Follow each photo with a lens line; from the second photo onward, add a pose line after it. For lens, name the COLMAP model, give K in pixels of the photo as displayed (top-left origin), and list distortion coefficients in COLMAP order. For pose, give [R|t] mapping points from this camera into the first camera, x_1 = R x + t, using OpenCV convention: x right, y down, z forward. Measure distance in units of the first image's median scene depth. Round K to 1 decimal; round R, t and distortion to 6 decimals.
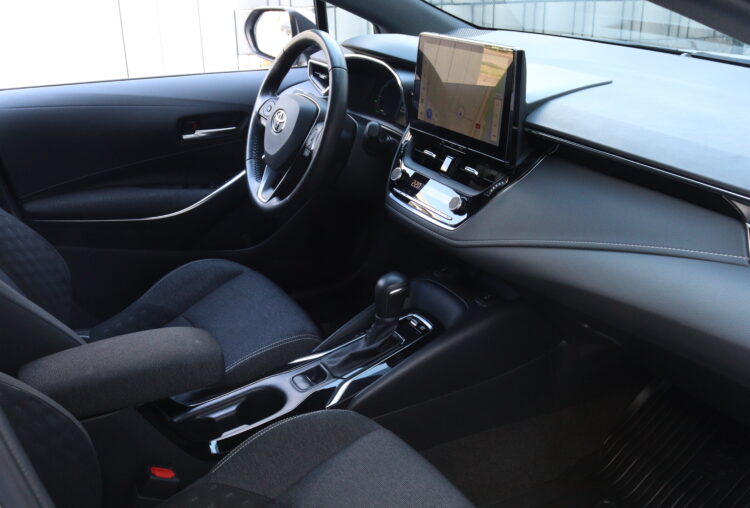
lens RADIAL K [[799.1, 0, 375.7], [0, 799.1, 255.5], [0, 0, 1]] dist [-0.098641, 0.000000]
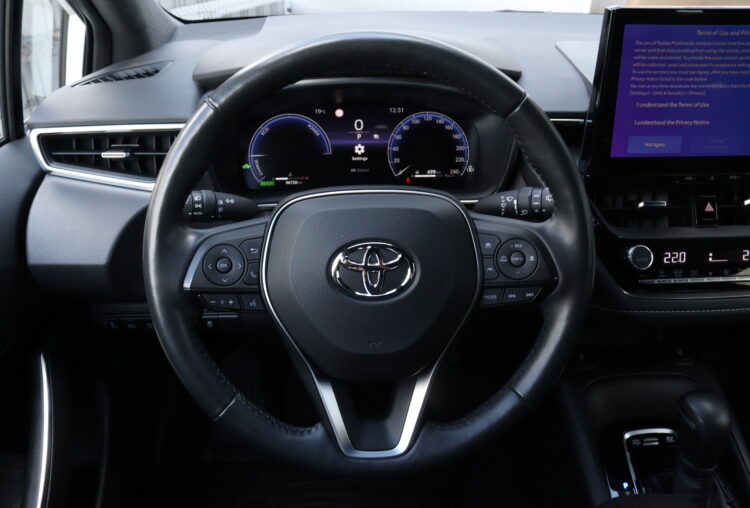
lens RADIAL K [[619.0, 0, 373.9], [0, 619.0, 249.7], [0, 0, 1]] dist [-0.158191, 0.107801]
pose [[0.434013, -0.407799, 0.803326, -0.427375], [0.338909, 0.900091, 0.273818, -0.305709], [-0.834729, 0.153414, 0.528859, 0.967866]]
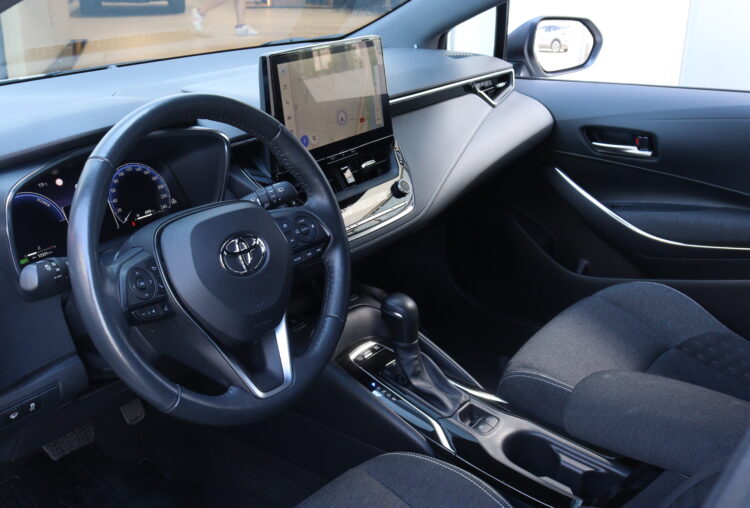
lens RADIAL K [[779.6, 0, 369.3], [0, 779.6, 253.0], [0, 0, 1]] dist [-0.113554, 0.000000]
pose [[-0.408743, -0.311496, 0.857846, -0.733384], [0.370555, 0.802344, 0.467903, -0.458029], [-0.834037, 0.509131, -0.212525, 1.210628]]
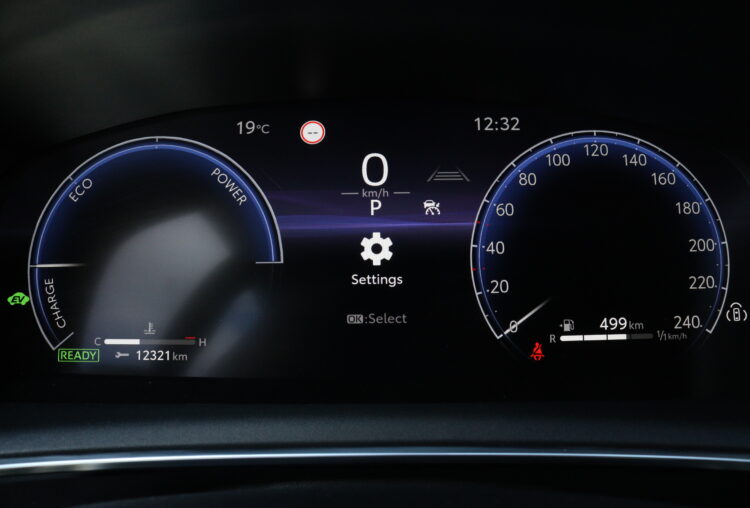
lens RADIAL K [[619.0, 0, 380.2], [0, 619.0, 240.8], [0, 0, 1]] dist [-0.158191, 0.107801]
pose [[0.476602, -0.270731, 0.836394, -0.087913], [0.340865, 0.933882, 0.108052, -0.259118], [-0.810347, 0.233600, 0.537372, 1.167747]]
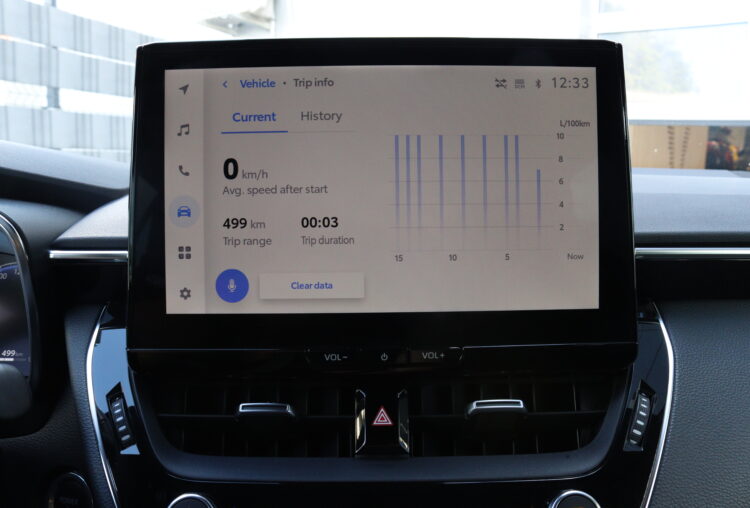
lens RADIAL K [[619.0, 0, 372.6], [0, 619.0, 243.9], [0, 0, 1]] dist [-0.158191, 0.107801]
pose [[0.475323, -0.084169, 0.875776, -0.117024], [0.331018, 0.939382, -0.089376, -0.157581], [-0.815166, 0.332380, 0.474371, 0.858137]]
